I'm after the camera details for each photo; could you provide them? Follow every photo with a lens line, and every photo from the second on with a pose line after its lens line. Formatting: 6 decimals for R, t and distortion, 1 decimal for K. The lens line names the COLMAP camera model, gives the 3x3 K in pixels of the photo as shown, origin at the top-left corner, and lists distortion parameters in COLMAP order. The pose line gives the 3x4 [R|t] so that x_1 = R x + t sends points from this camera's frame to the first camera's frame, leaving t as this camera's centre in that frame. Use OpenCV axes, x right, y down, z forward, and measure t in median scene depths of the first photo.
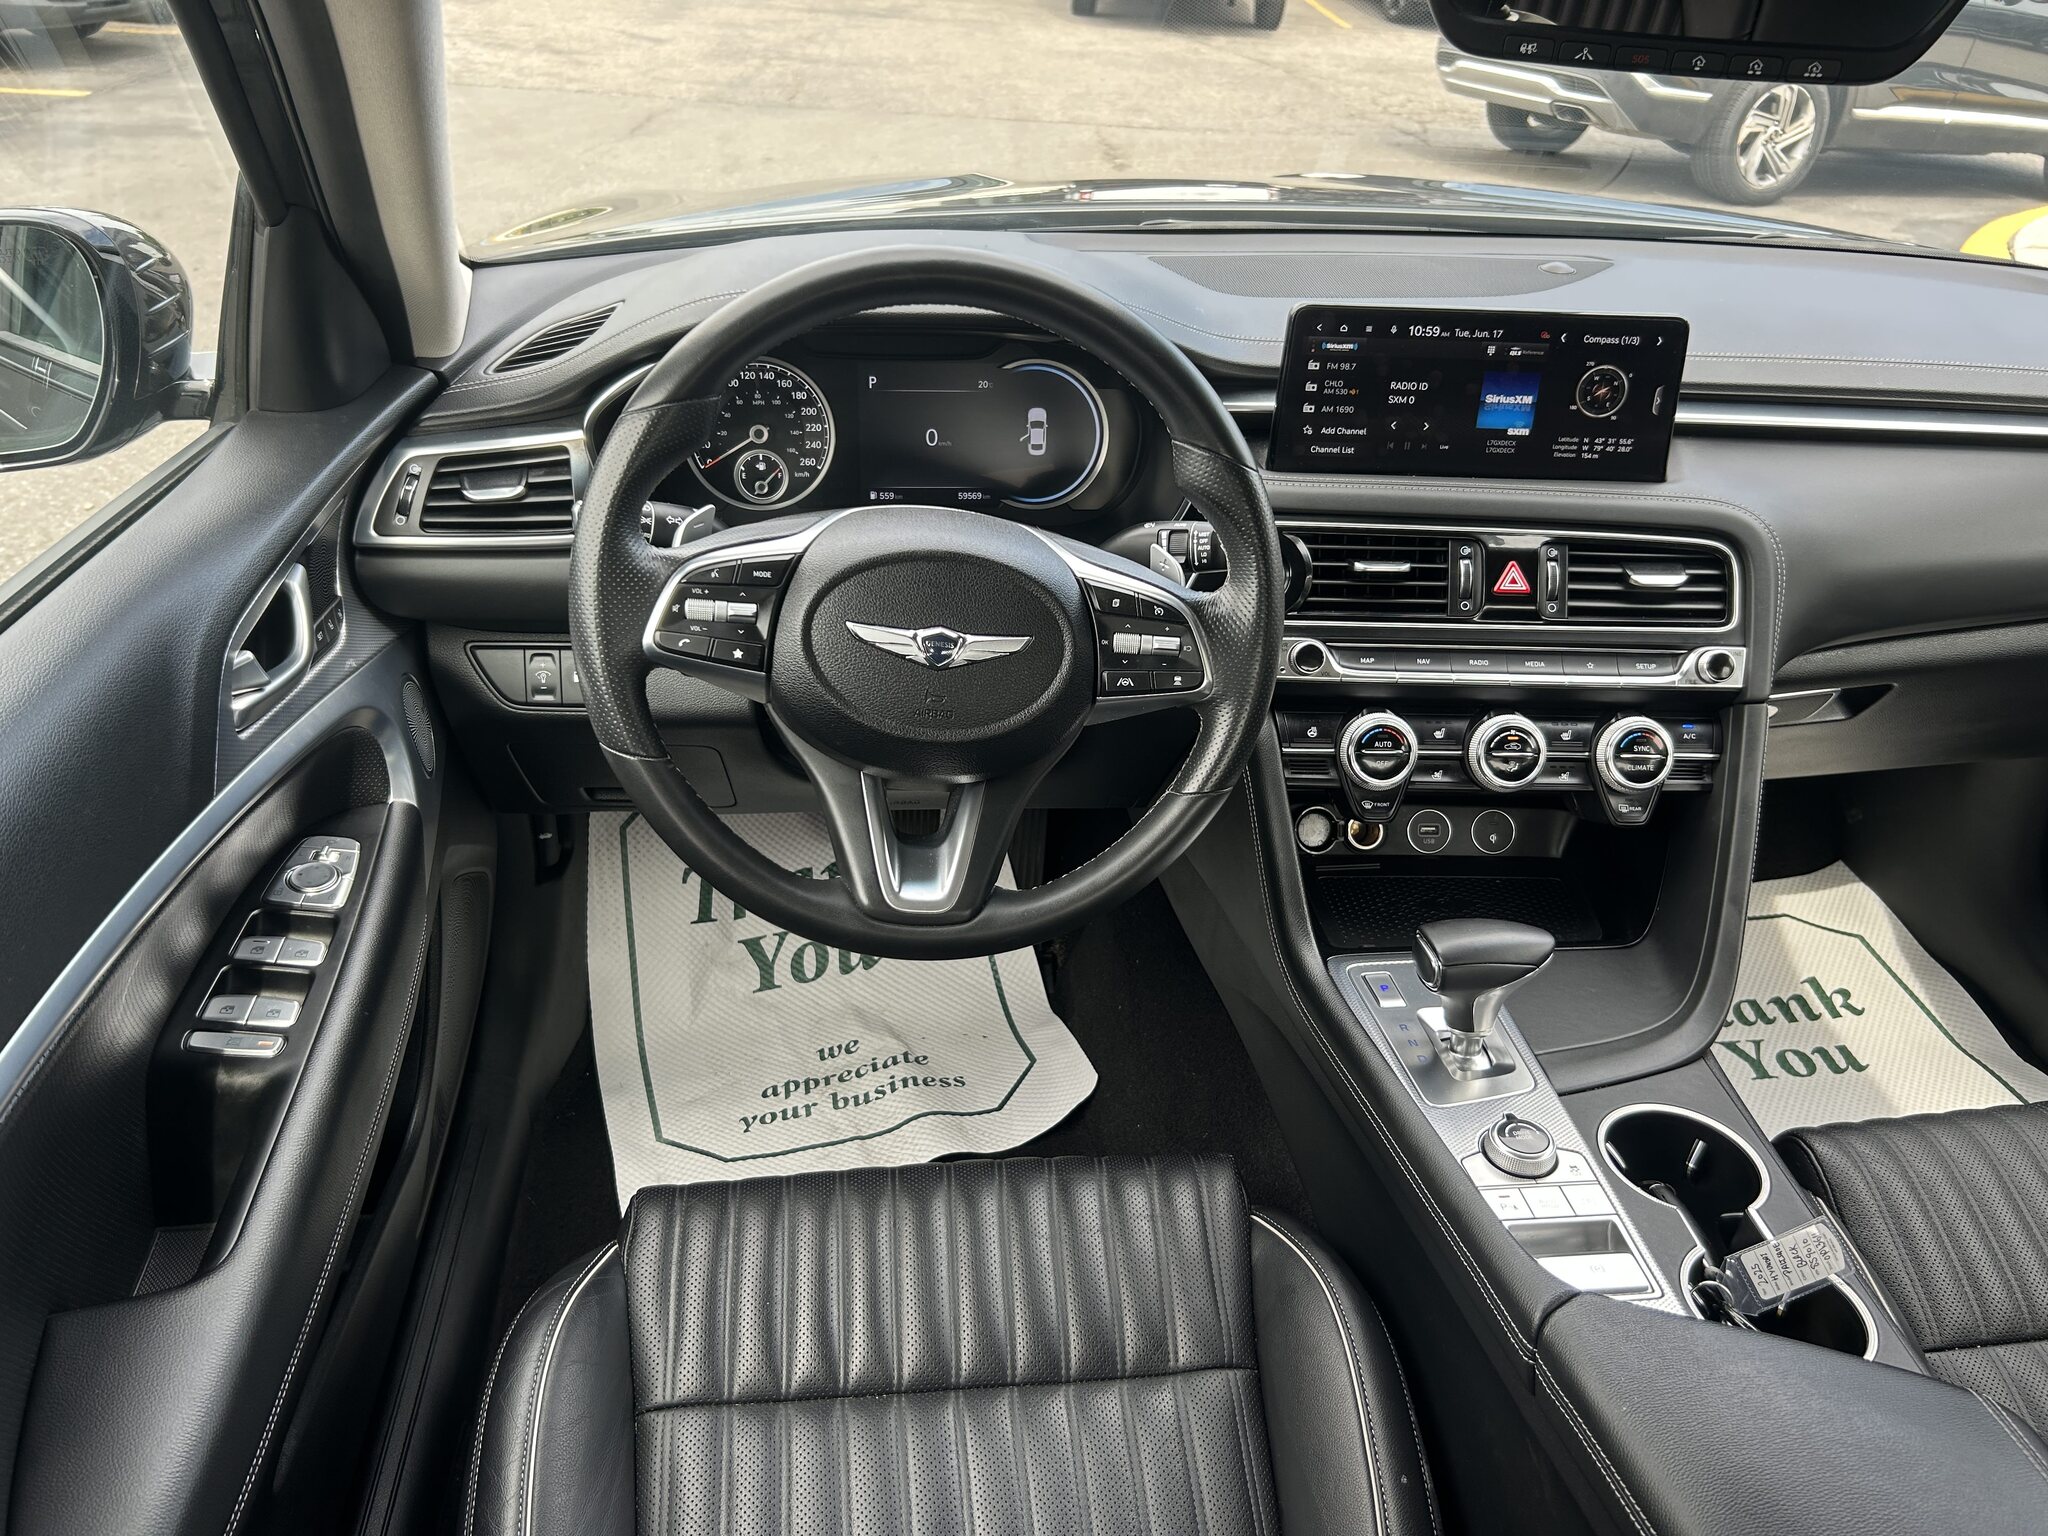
lens RADIAL K [[1564.8, 0, 1029.1], [0, 1564.8, 828.3], [0, 0, 1]] dist [0.033400, -0.038747]
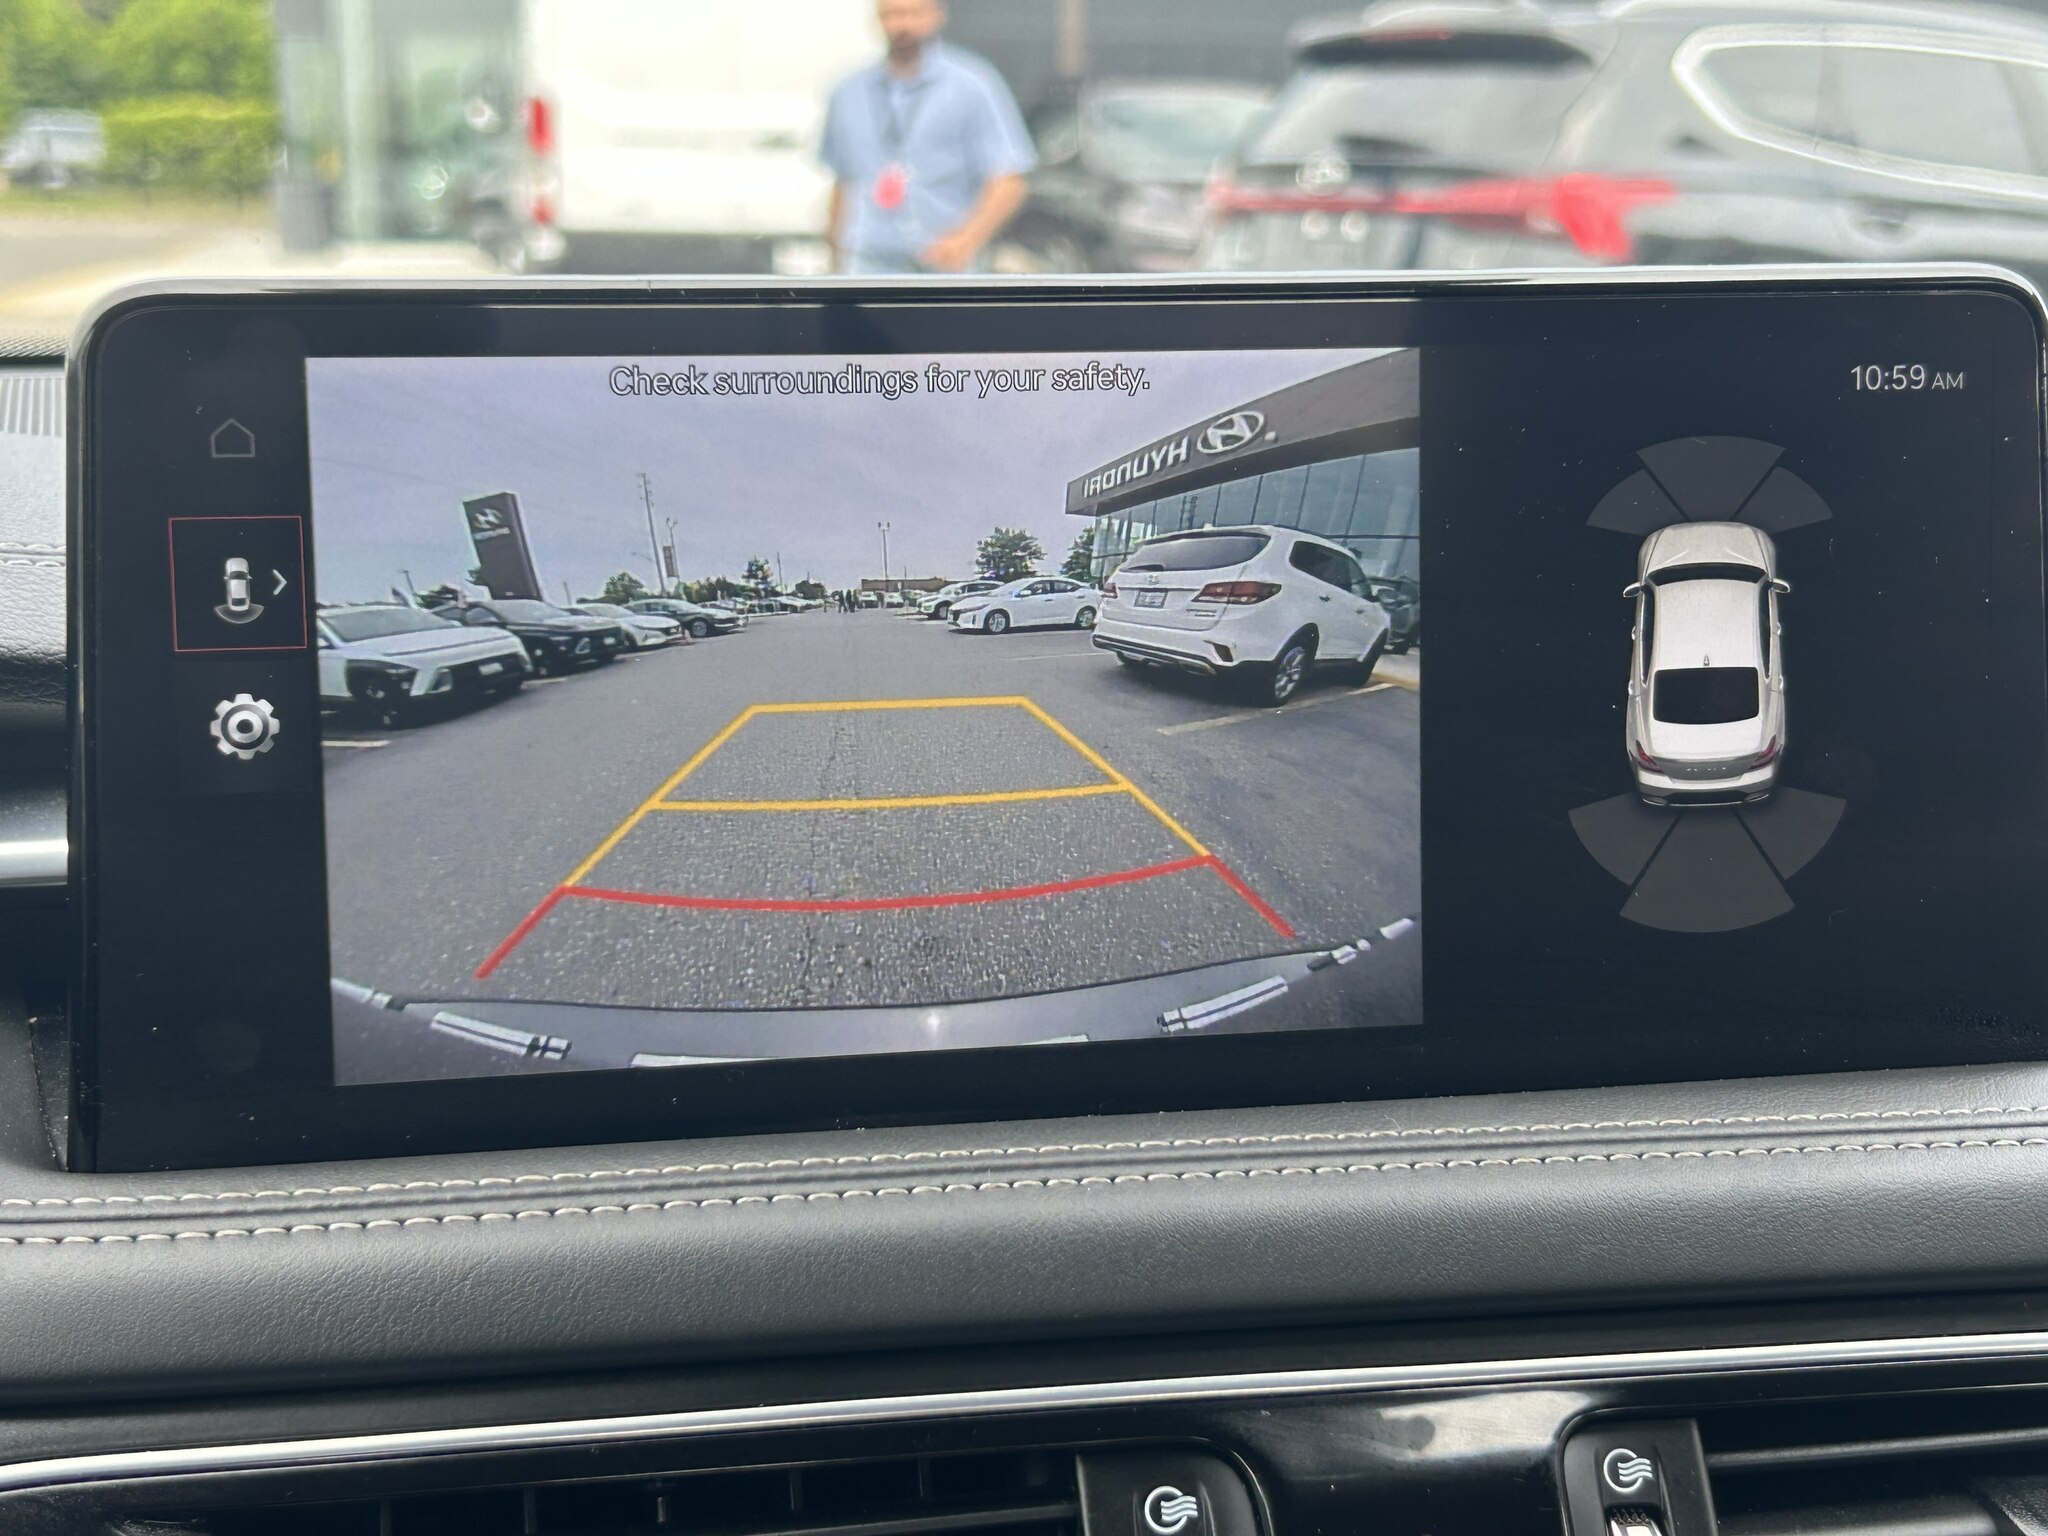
lens RADIAL K [[2960.2, 0, 1044.0], [0, 2960.2, 765.6], [0, 0, 1]] dist [0.055583, 0.000000]
pose [[0.982645, -0.068272, 0.172473, 0.210196], [0.124117, 0.932989, -0.337827, -0.142675], [-0.137852, 0.353371, 0.925271, 0.655264]]
